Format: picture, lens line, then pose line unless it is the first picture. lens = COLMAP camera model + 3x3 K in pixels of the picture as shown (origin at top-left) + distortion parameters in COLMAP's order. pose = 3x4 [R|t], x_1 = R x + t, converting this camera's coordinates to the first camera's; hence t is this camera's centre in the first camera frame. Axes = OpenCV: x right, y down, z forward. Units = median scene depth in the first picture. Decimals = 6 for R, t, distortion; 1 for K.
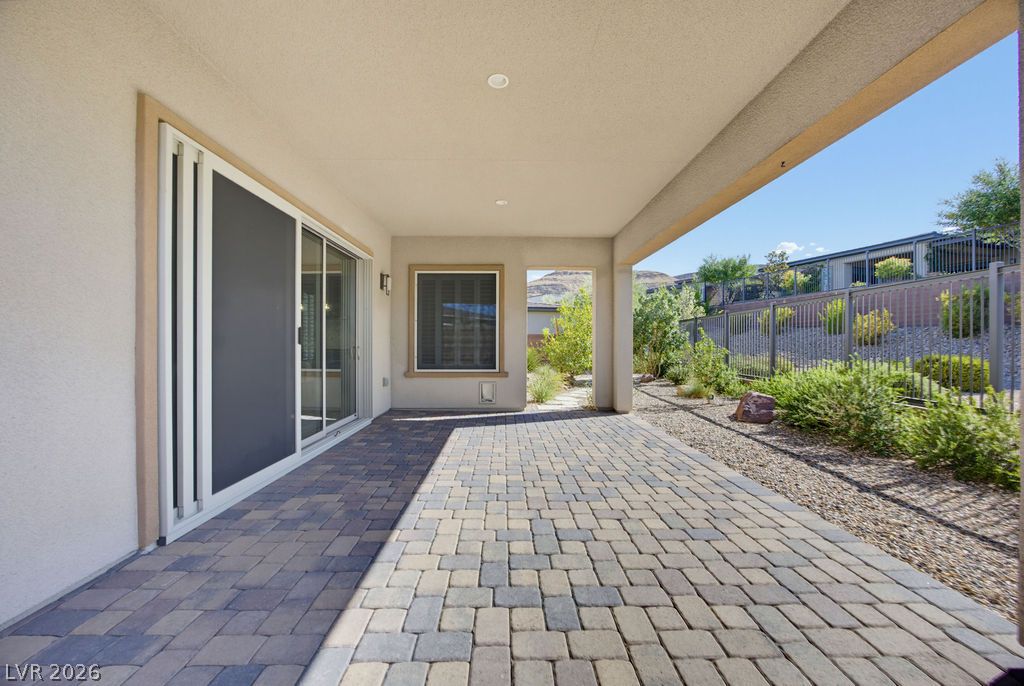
lens RADIAL K [[396.3, 0, 512.2], [0, 396.3, 342.3], [0, 0, 1]] dist [-0.015451, 0.004378]
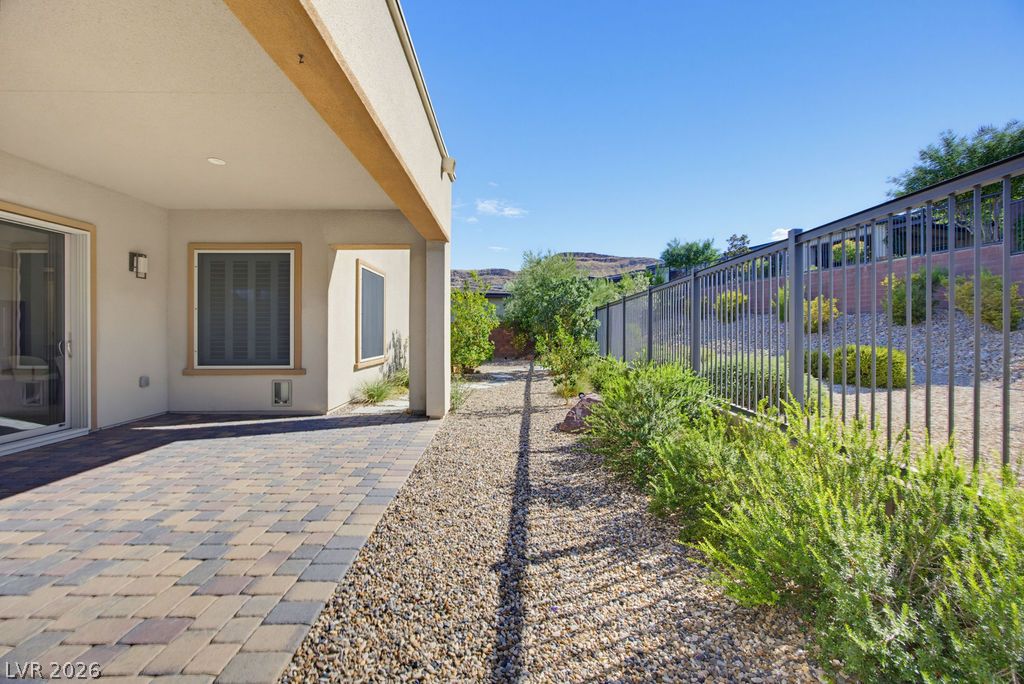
lens RADIAL K [[396.3, 0, 508.2], [0, 396.3, 327.4], [0, 0, 1]] dist [-0.015451, 0.004378]
pose [[0.999998, -0.000949, 0.001774, 0.436553], [0.000954, 0.999996, -0.002545, -0.012001], [-0.001771, 0.002546, 0.999995, 0.158500]]
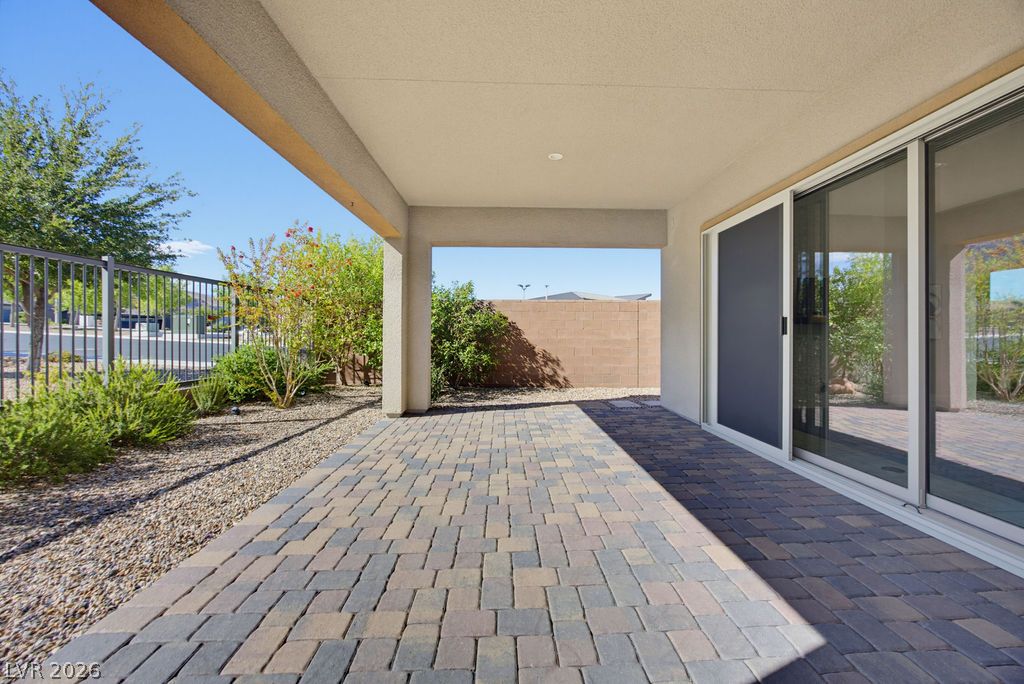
lens RADIAL K [[396.3, 0, 514.4], [0, 396.3, 337.8], [0, 0, 1]] dist [-0.015451, 0.004378]
pose [[-0.999781, -0.002273, -0.020820, 0.059225], [-0.002185, 0.999989, -0.004238, 0.009280], [0.020830, -0.004192, -0.999774, 1.038361]]
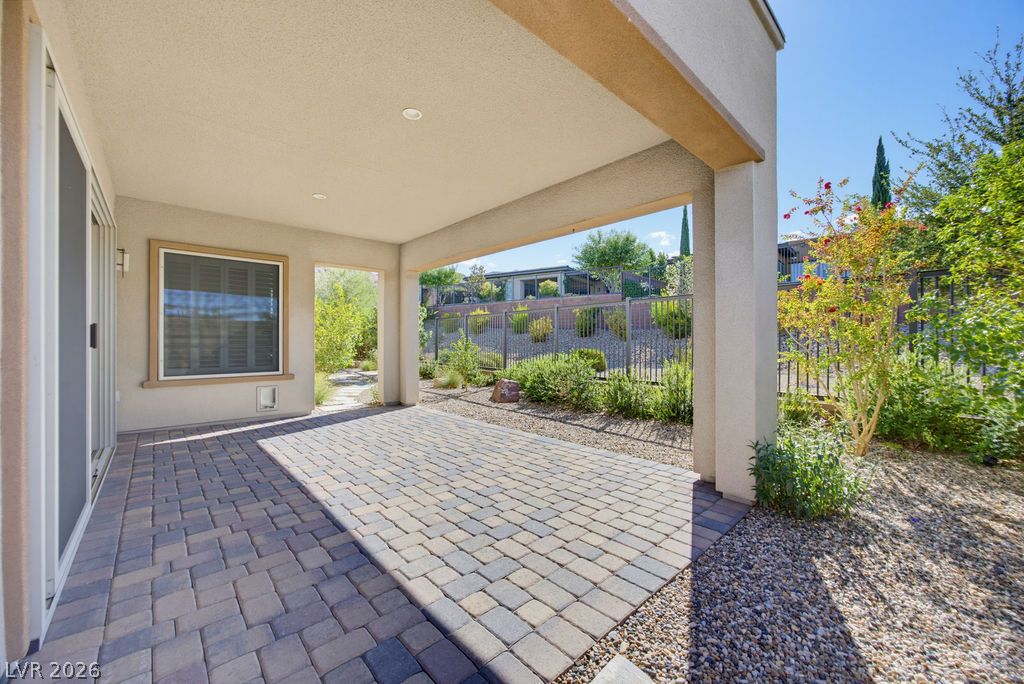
lens RADIAL K [[396.3, 0, 510.9], [0, 396.3, 343.5], [0, 0, 1]] dist [-0.015451, 0.004378]
pose [[0.756255, -0.005429, 0.654254, -0.234800], [-0.003222, 0.999923, 0.012022, -0.008824], [-0.654269, -0.011200, 0.756179, -0.016279]]
